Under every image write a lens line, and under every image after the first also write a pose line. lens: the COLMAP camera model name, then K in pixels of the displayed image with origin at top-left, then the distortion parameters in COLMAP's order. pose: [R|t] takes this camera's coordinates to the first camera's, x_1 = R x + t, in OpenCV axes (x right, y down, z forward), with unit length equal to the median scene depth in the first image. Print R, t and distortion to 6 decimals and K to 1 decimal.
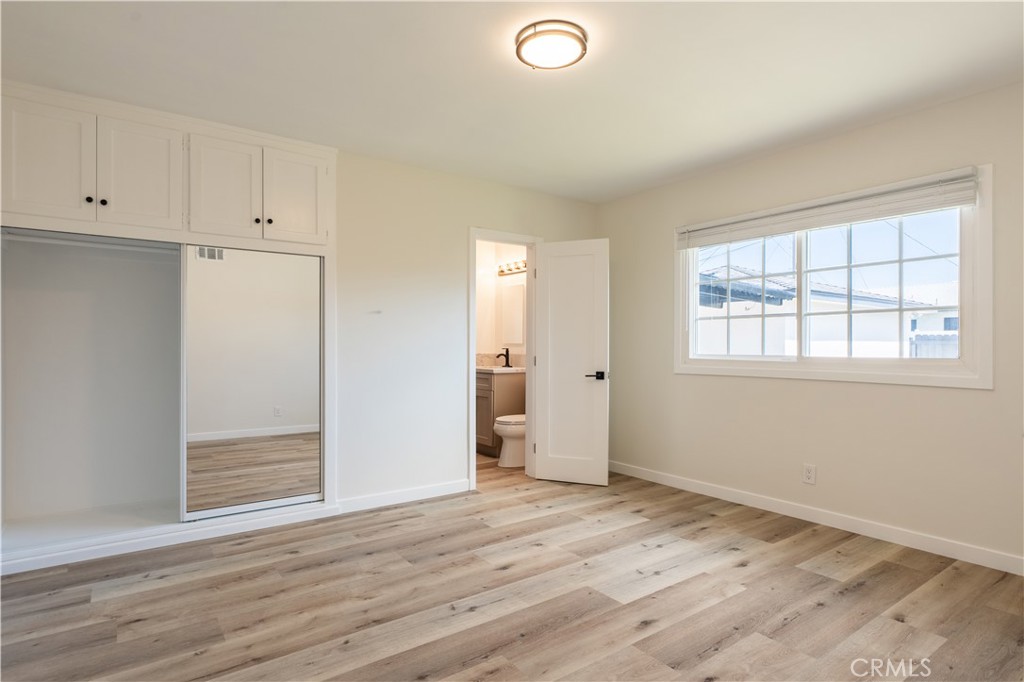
lens RADIAL K [[560.3, 0, 509.9], [0, 560.3, 343.5], [0, 0, 1]] dist [-0.006211, 0.003453]
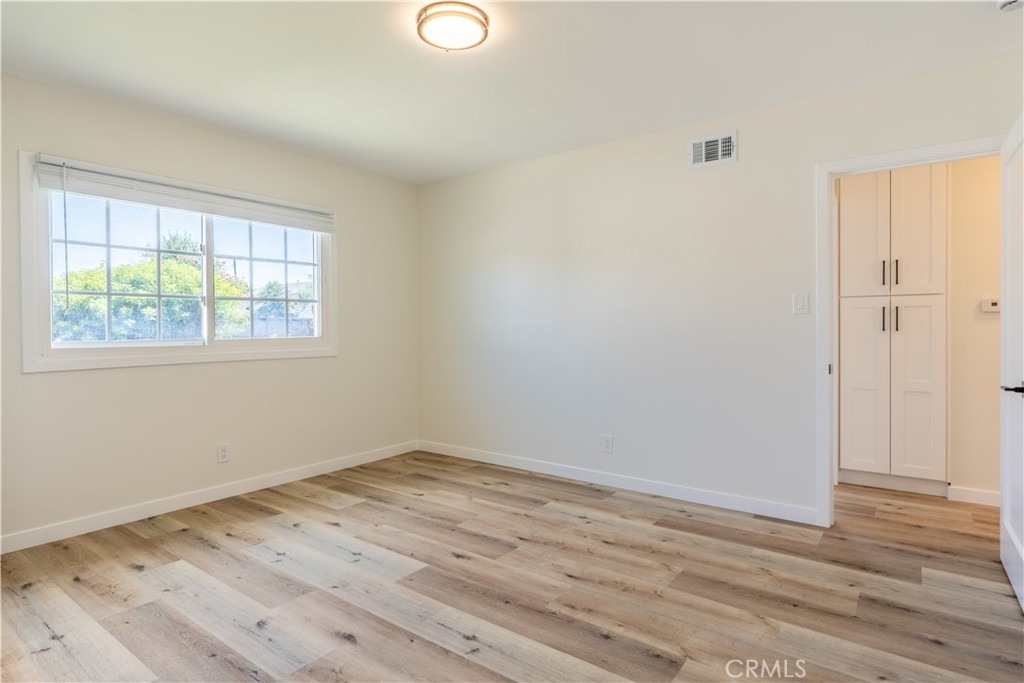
lens RADIAL K [[560.3, 0, 506.2], [0, 560.3, 336.2], [0, 0, 1]] dist [-0.006211, 0.003453]
pose [[-0.316426, -0.017000, 0.948465, -0.720351], [-0.000328, 0.999841, 0.017811, -0.000848], [-0.948617, 0.005325, -0.316381, 0.987926]]
